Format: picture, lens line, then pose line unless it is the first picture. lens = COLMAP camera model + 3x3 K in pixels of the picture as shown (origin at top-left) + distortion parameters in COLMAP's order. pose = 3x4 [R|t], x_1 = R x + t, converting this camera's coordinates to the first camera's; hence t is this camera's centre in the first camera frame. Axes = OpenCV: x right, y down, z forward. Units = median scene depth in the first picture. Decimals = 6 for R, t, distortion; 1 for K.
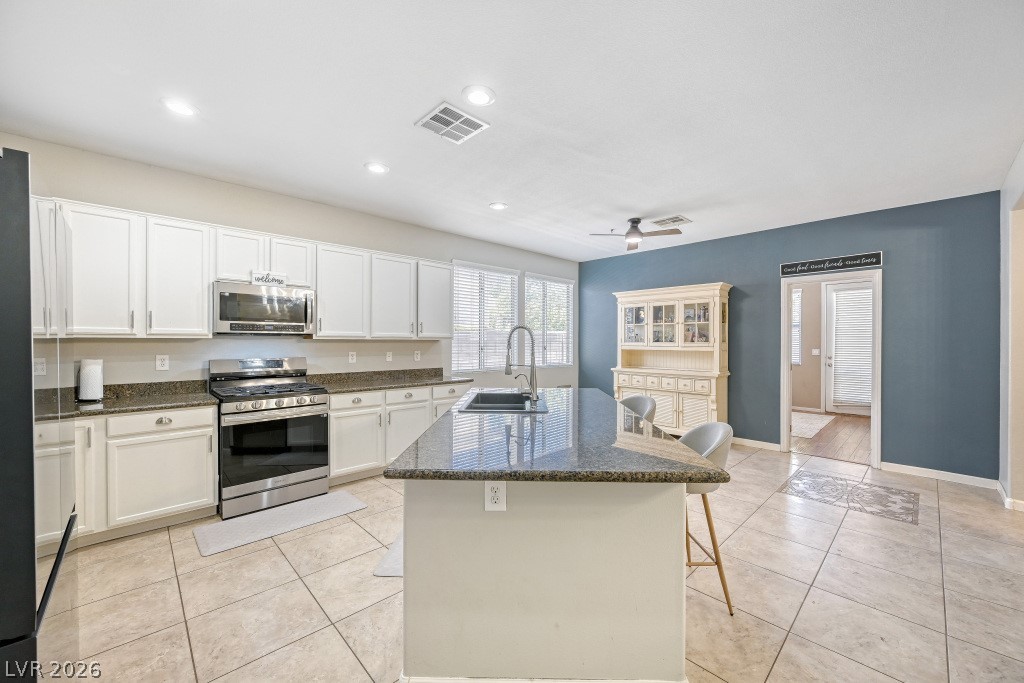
lens RADIAL K [[400.7, 0, 513.2], [0, 400.7, 340.8], [0, 0, 1]] dist [-0.000218, 0.000754]
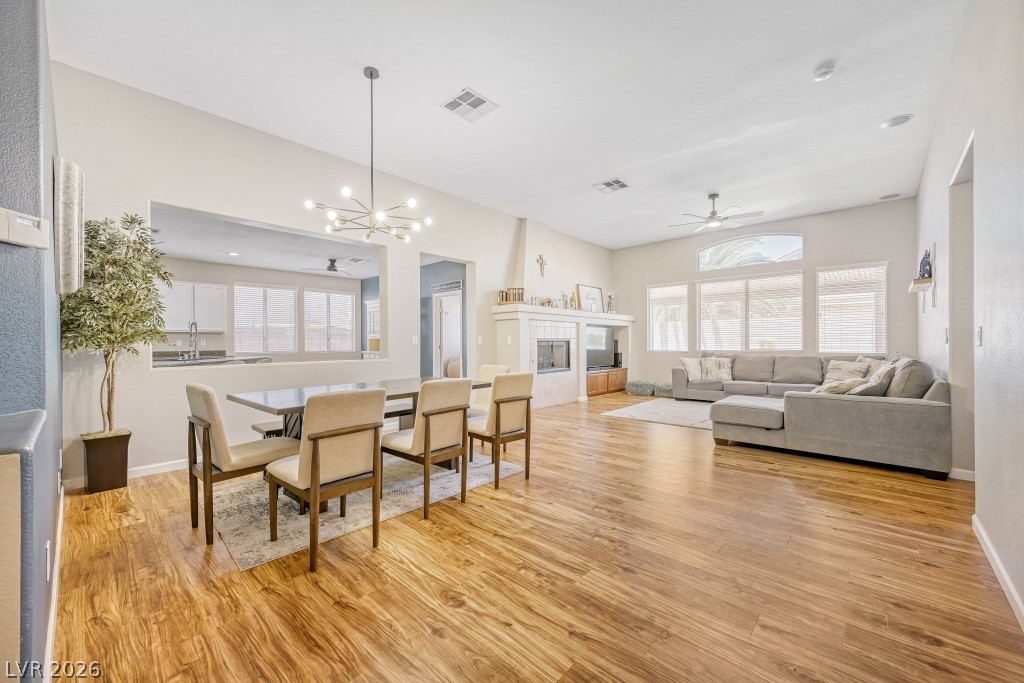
lens RADIAL K [[400.7, 0, 511.5], [0, 400.7, 345.0], [0, 0, 1]] dist [-0.000218, 0.000754]
pose [[0.998243, -0.011041, 0.058223, 0.892464], [0.010446, 0.999890, 0.010515, 0.042337], [-0.058332, -0.009889, 0.998248, -0.675919]]
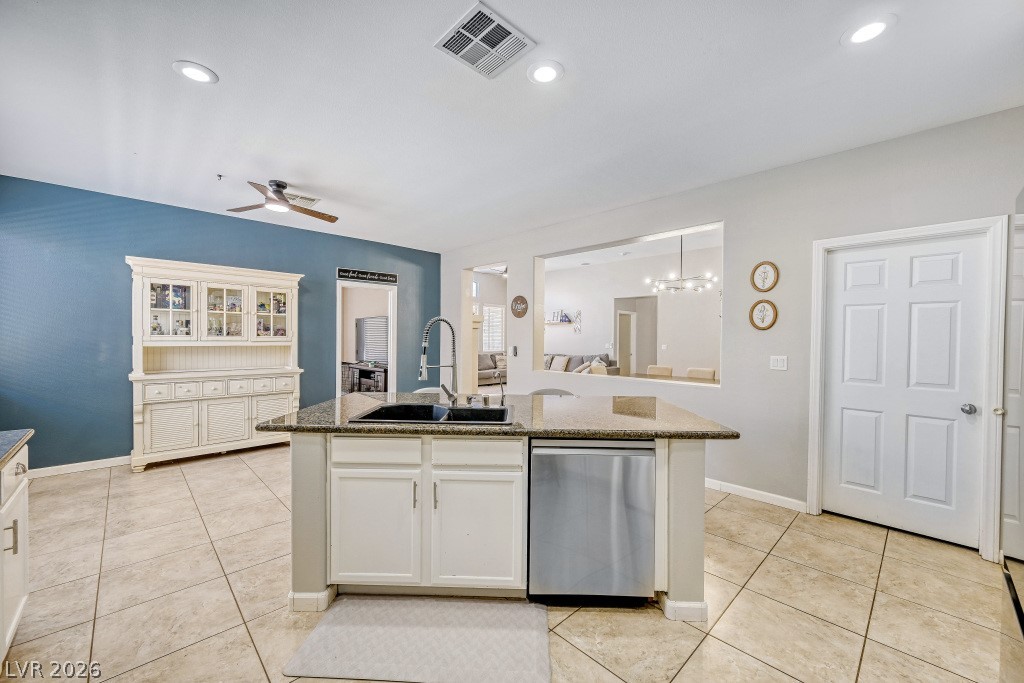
lens RADIAL K [[400.7, 0, 516.4], [0, 400.7, 343.7], [0, 0, 1]] dist [-0.000218, 0.000754]
pose [[-0.004791, -0.017855, 0.999829, -0.466831], [-0.010215, 0.999789, 0.017805, -0.001016], [-0.999936, -0.010128, -0.004973, 0.491742]]
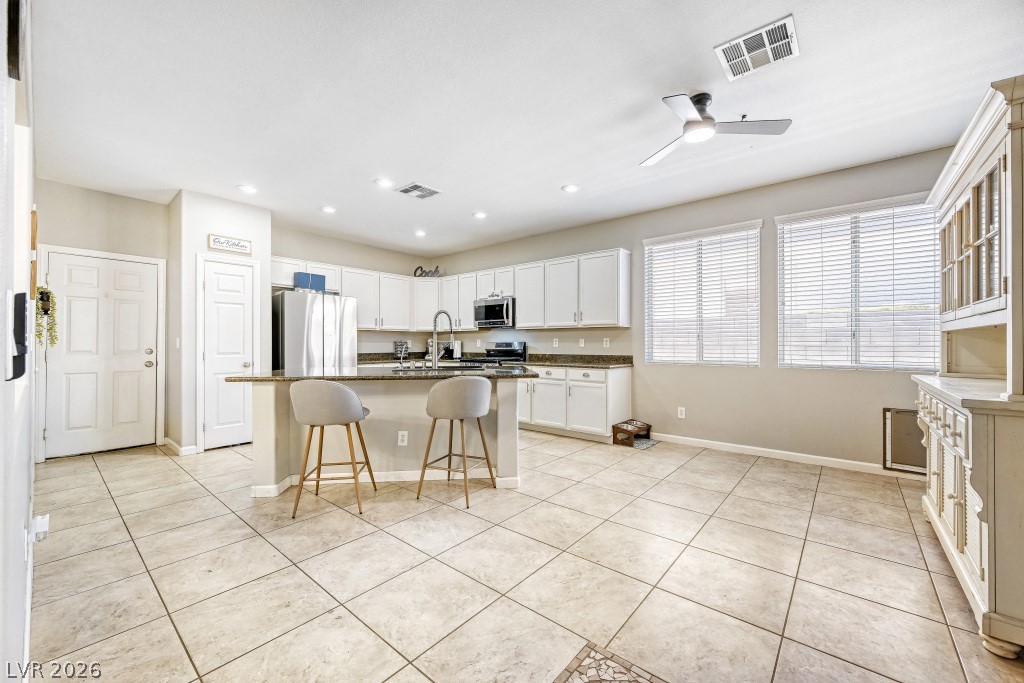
lens RADIAL K [[400.7, 0, 513.9], [0, 400.7, 341.6], [0, 0, 1]] dist [-0.000218, 0.000754]
pose [[0.104998, -0.007785, -0.994442, 0.780512], [0.002590, 0.999968, -0.007555, 0.041616], [0.994469, -0.001782, 0.105015, 0.634215]]
